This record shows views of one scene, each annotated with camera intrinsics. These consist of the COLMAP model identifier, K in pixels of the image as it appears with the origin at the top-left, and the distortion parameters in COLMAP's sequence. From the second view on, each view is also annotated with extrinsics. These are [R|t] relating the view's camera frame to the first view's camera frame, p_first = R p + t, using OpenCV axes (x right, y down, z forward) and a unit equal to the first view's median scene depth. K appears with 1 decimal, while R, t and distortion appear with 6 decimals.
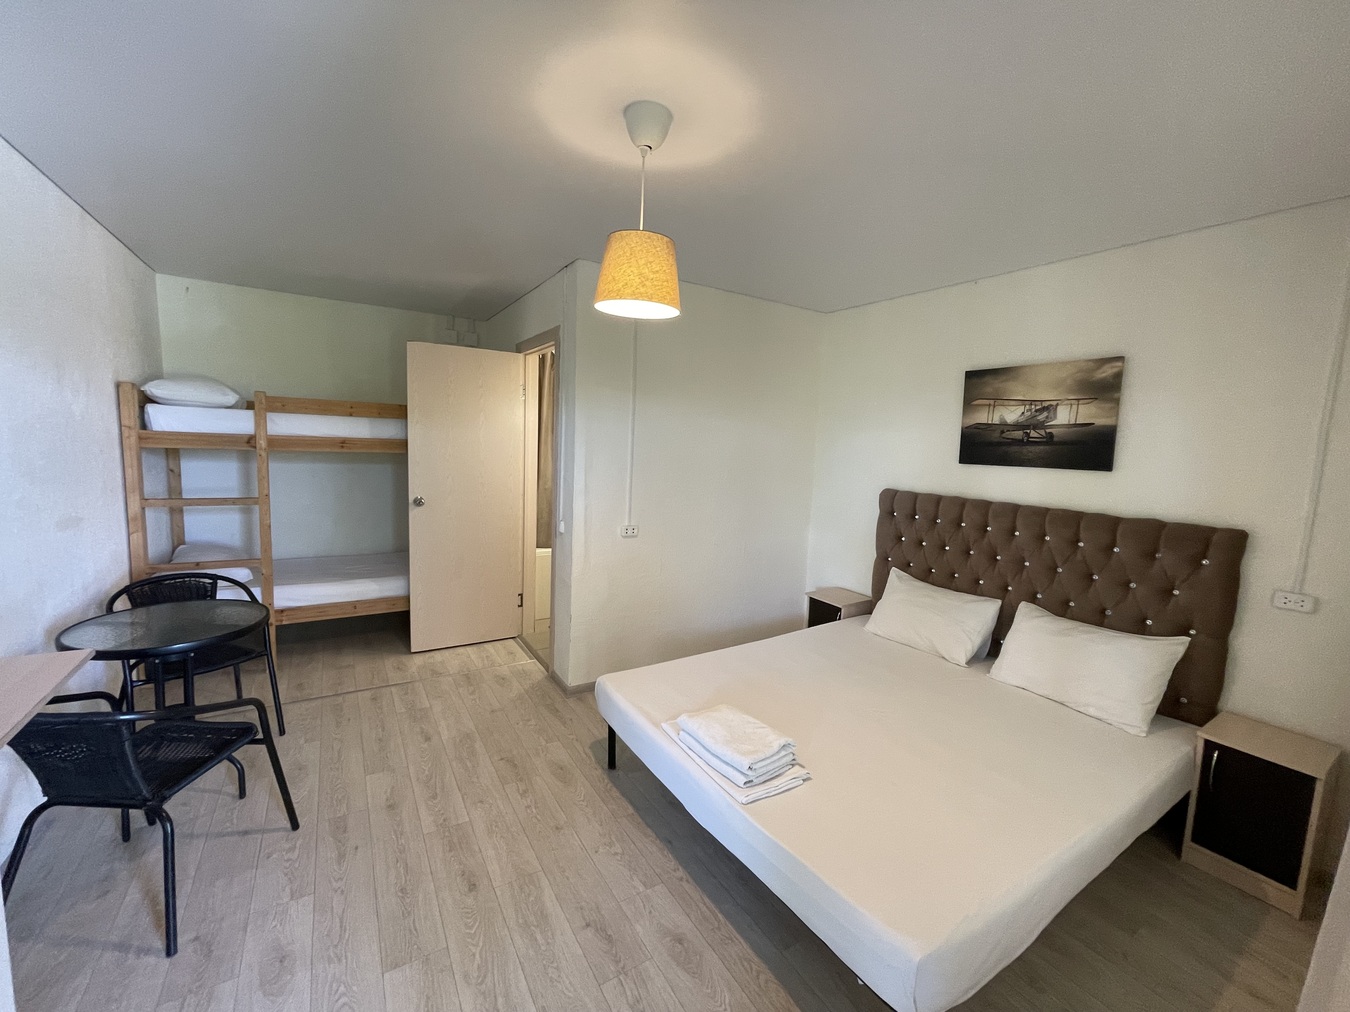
lens RADIAL K [[549.9, 0, 671.9], [0, 549.9, 504.9], [0, 0, 1]] dist [-0.000772, 0.000139]
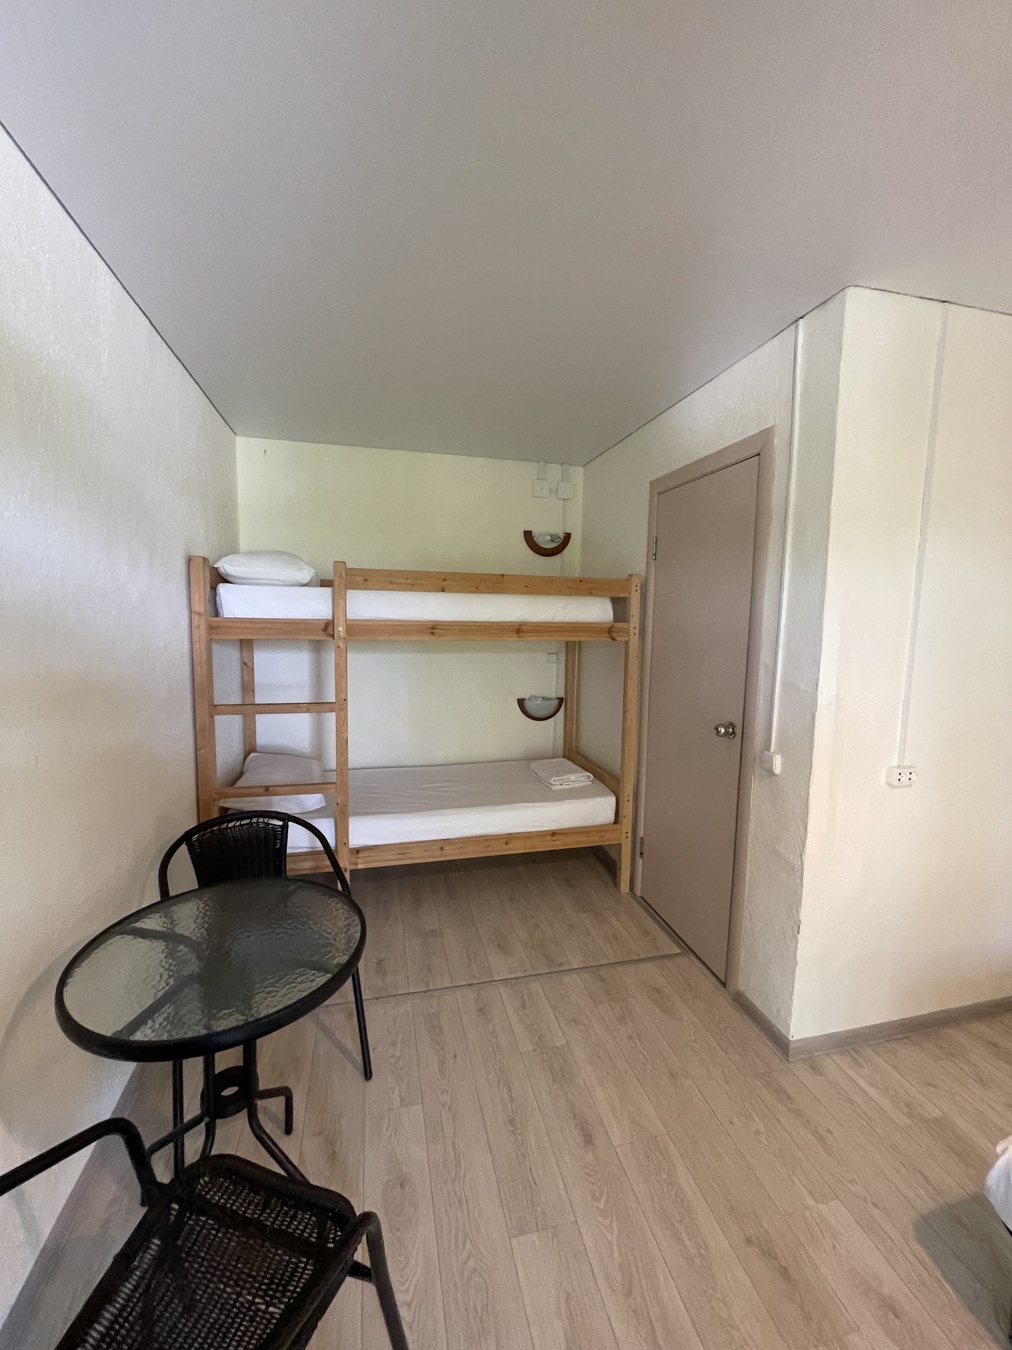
lens RADIAL K [[549.9, 0, 500.9], [0, 549.9, 673.7], [0, 0, 1]] dist [-0.000772, 0.000139]
pose [[0.951017, 0.006795, -0.309063, -0.345440], [-0.012614, 0.999779, -0.016834, -0.049069], [0.308881, 0.019908, 0.950892, 0.400814]]
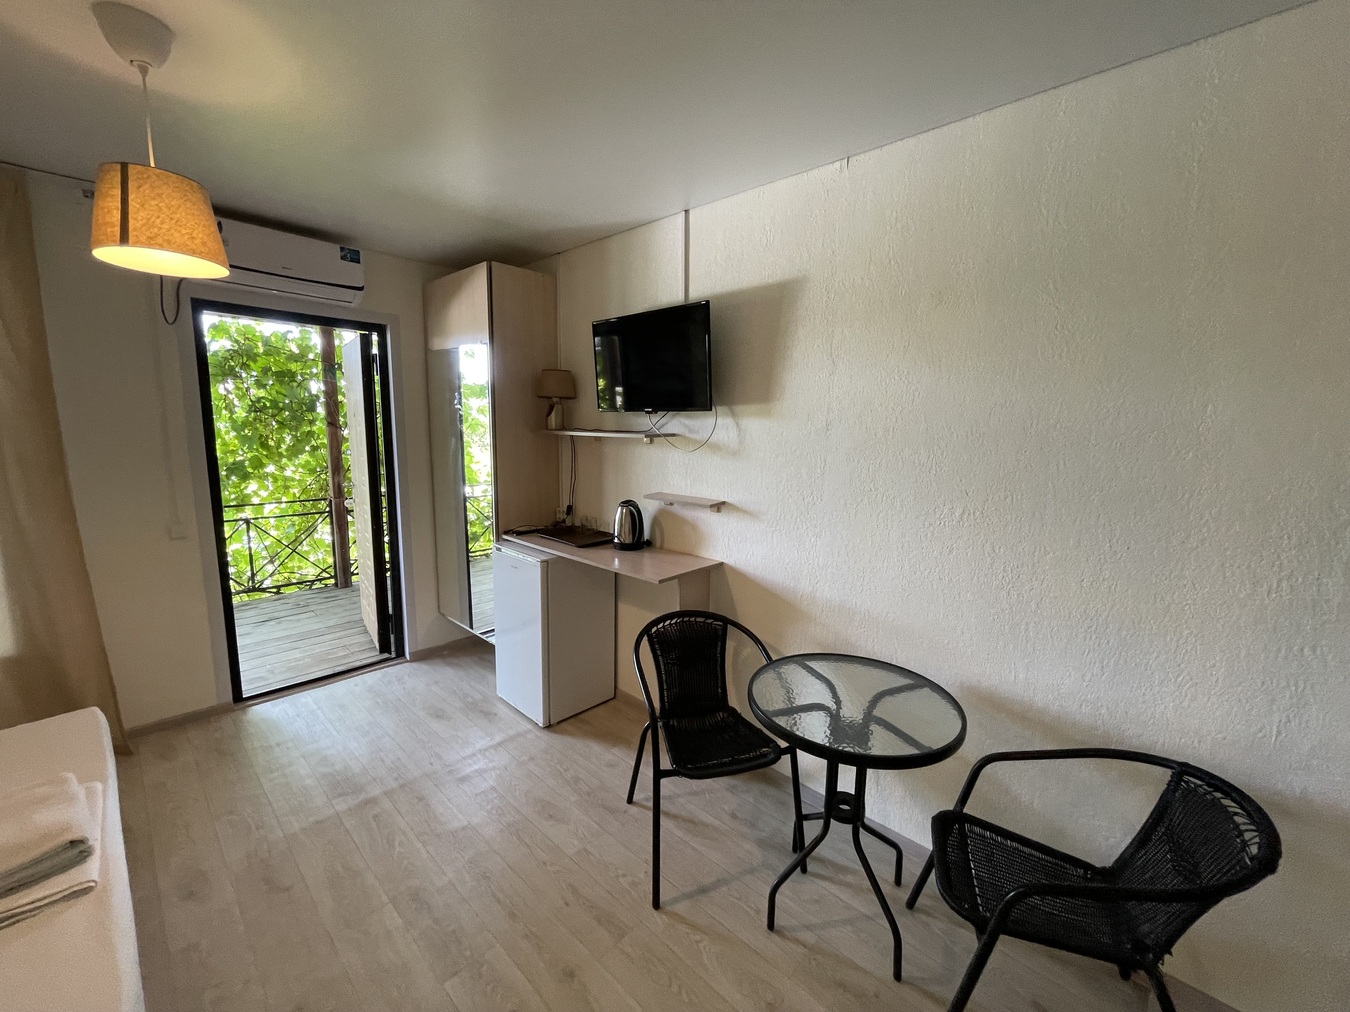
lens RADIAL K [[554.2, 0, 670.8], [0, 554.2, 509.6], [0, 0, 1]] dist [0.000131, 0.000098]
pose [[-0.964864, -0.021817, -0.261844, -0.347593], [-0.091589, 0.961970, 0.257343, -0.161264], [0.246271, 0.272283, -0.930168, 1.205427]]
